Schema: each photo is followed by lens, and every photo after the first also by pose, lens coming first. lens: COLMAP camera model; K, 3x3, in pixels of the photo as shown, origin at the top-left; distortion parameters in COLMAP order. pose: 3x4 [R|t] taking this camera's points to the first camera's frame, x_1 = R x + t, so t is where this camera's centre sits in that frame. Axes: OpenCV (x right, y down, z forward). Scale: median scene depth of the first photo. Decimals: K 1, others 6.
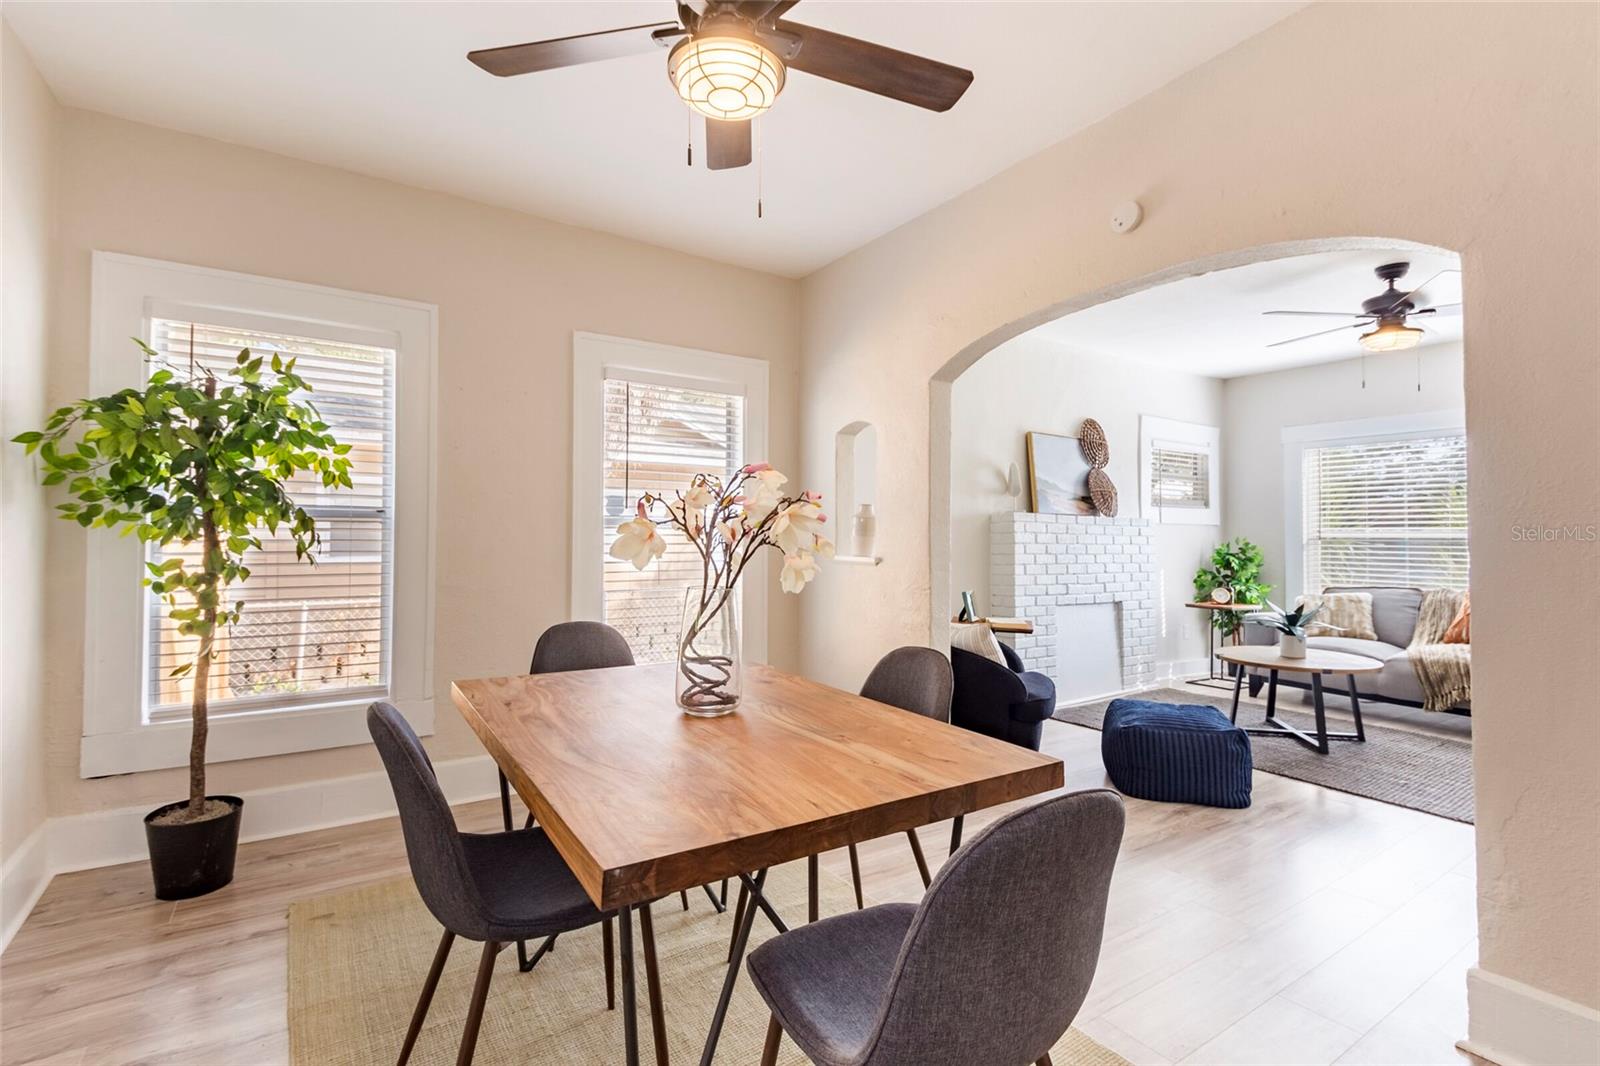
lens RADIAL K [[723.2, 0, 789.3], [0, 723.2, 526.4], [0, 0, 1]] dist [0.032251, -0.020701]
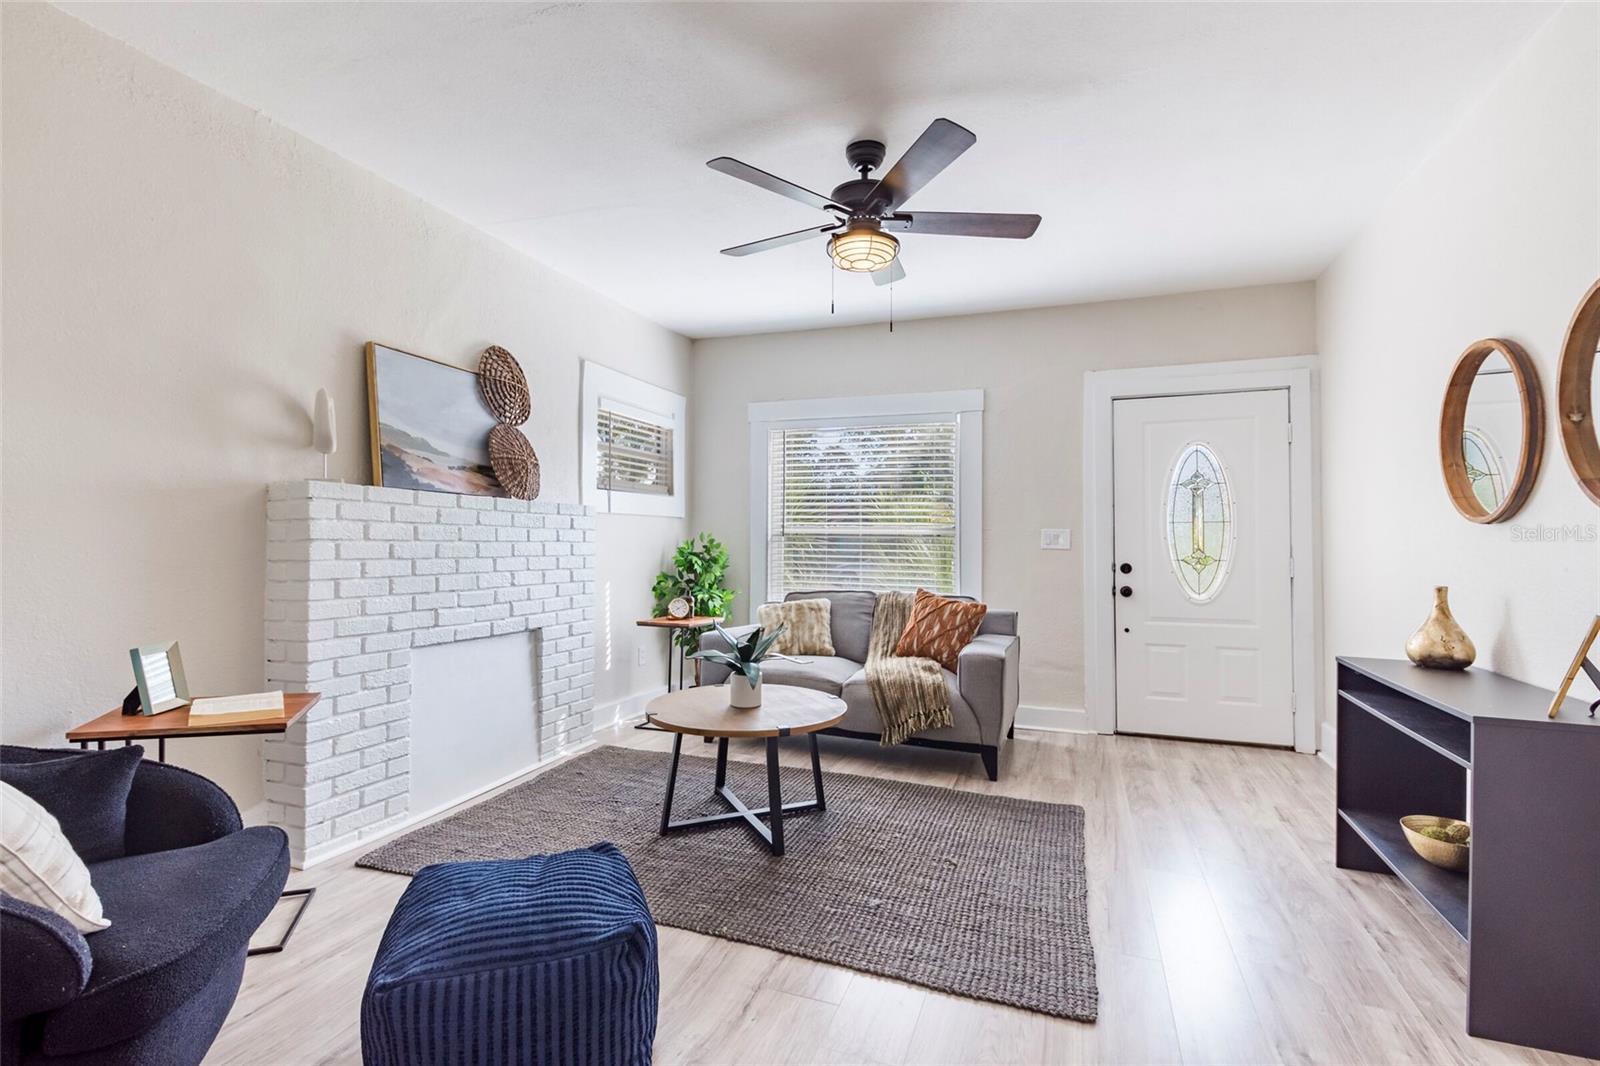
lens RADIAL K [[735.3, 0, 800.0], [0, 735.3, 533.0], [0, 0, 1]] dist [0.000516, -0.000087]
pose [[0.799643, 0.006109, 0.600445, 0.247490], [-0.013572, 0.999877, 0.007901, 0.008470], [-0.600323, -0.014468, 0.799627, 0.330912]]
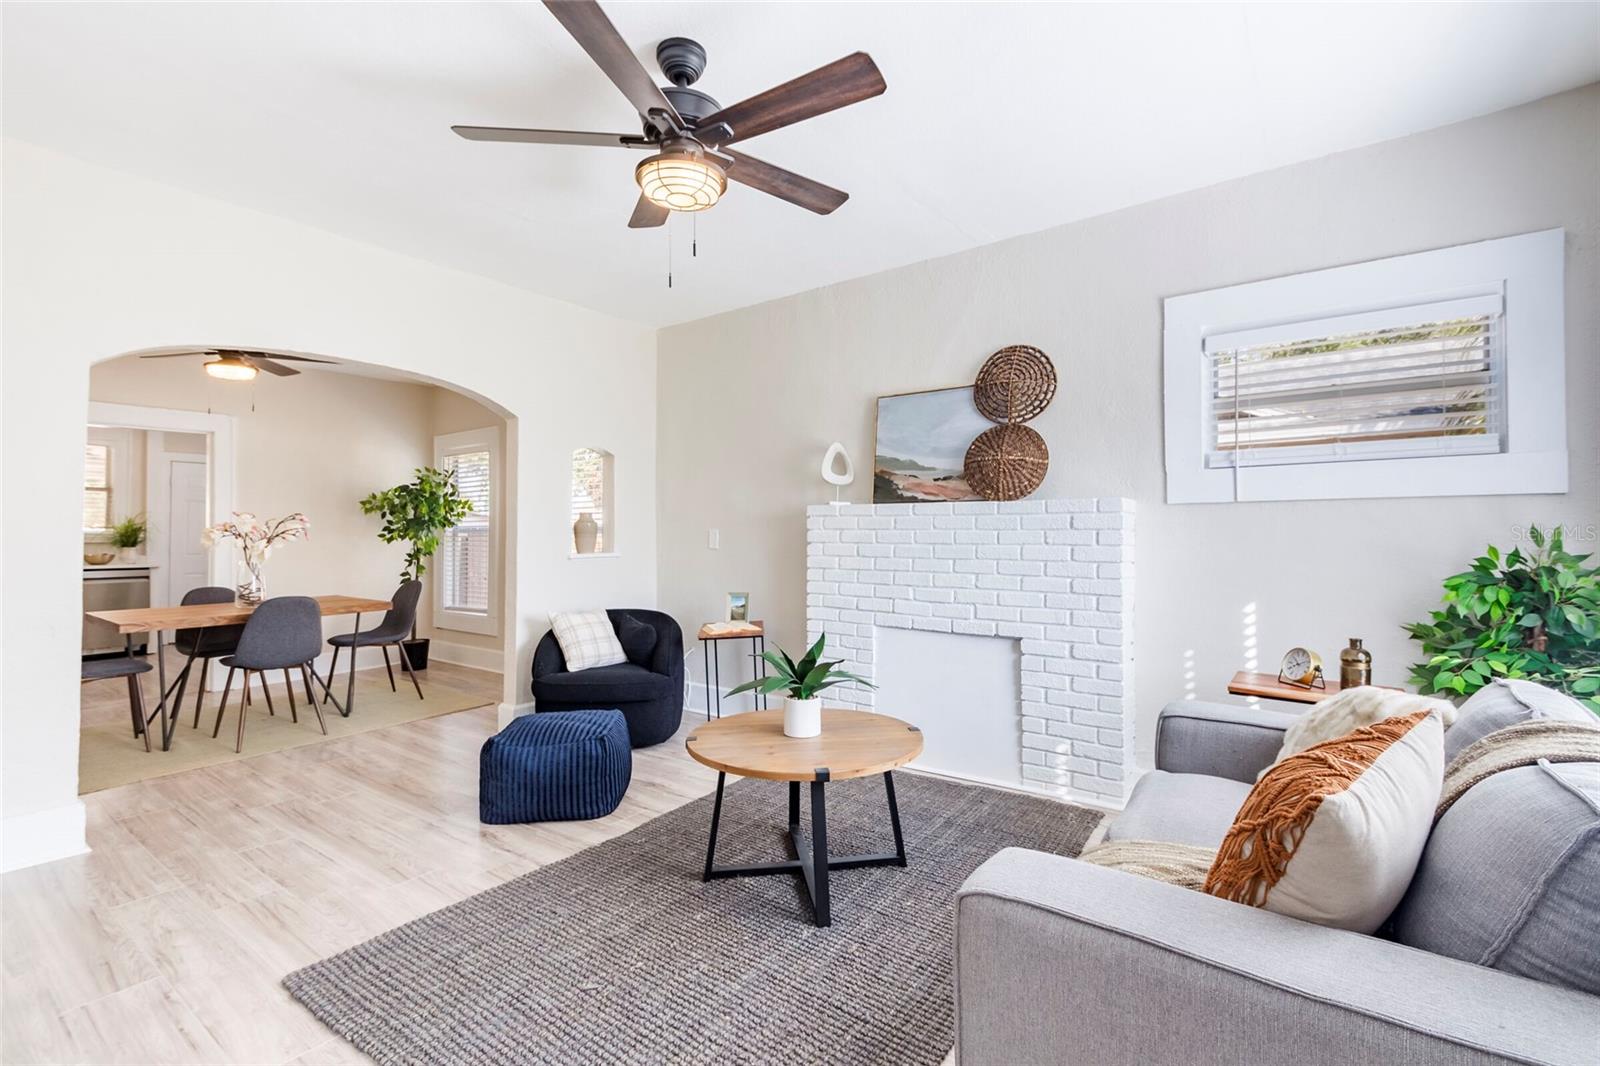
lens RADIAL K [[723.2, 0, 789.3], [0, 723.2, 526.4], [0, 0, 1]] dist [0.032251, -0.020701]
pose [[0.344100, -0.022959, -0.938652, 0.975774], [0.021036, 0.999639, -0.016740, 0.016262], [0.938697, -0.013986, 0.344459, 0.622514]]
